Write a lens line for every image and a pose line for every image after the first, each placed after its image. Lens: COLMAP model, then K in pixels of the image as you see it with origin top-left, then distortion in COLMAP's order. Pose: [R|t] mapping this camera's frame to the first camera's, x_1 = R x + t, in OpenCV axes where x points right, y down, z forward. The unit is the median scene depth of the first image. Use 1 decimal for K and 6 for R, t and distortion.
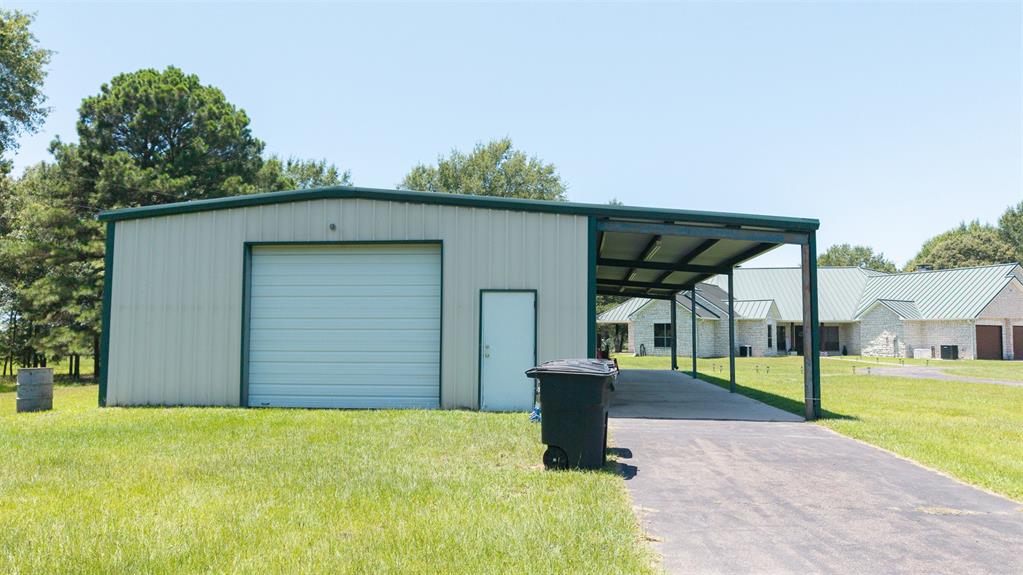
lens RADIAL K [[681.6, 0, 511.5], [0, 681.6, 287.5], [0, 0, 1]] dist [0.025997, -0.039746]
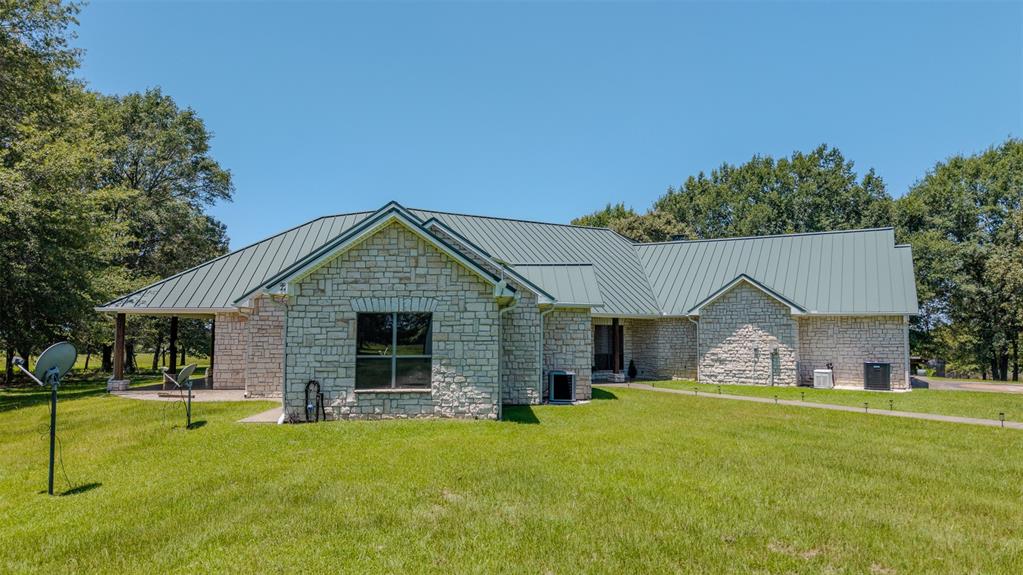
lens RADIAL K [[687.9, 0, 514.9], [0, 687.9, 284.4], [0, 0, 1]] dist [0.148700, -0.437164]
pose [[0.776860, 0.045947, 0.627995, 0.066793], [-0.044690, 0.998842, -0.017796, 0.043064], [-0.628086, -0.014240, 0.778014, 0.715799]]
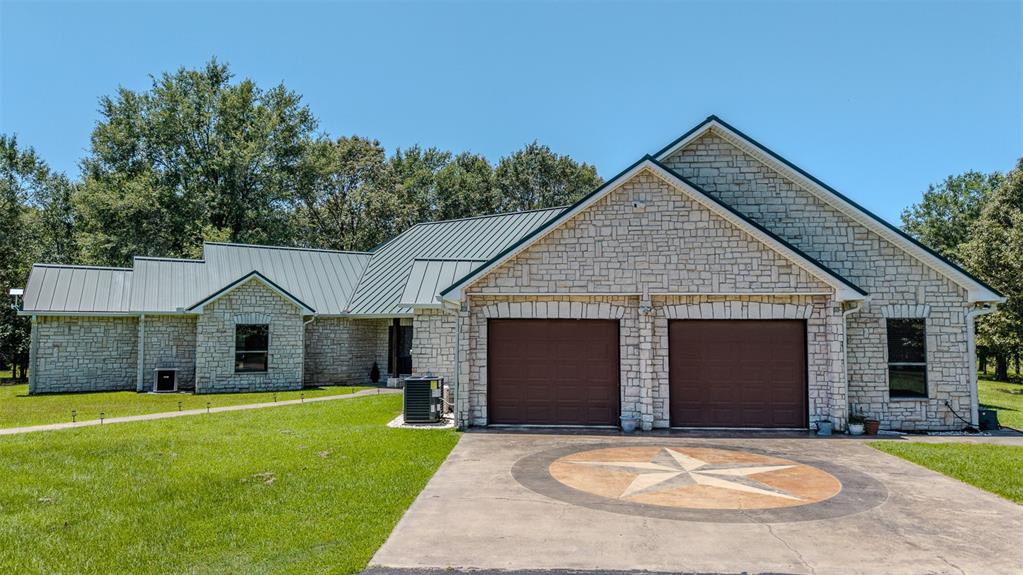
lens RADIAL K [[681.6, 0, 511.5], [0, 681.6, 287.5], [0, 0, 1]] dist [0.025997, -0.039746]
pose [[0.899100, -0.035522, -0.436299, 0.782074], [0.035007, 0.999345, -0.009221, 0.041092], [0.436341, -0.006983, 0.899754, 0.676159]]
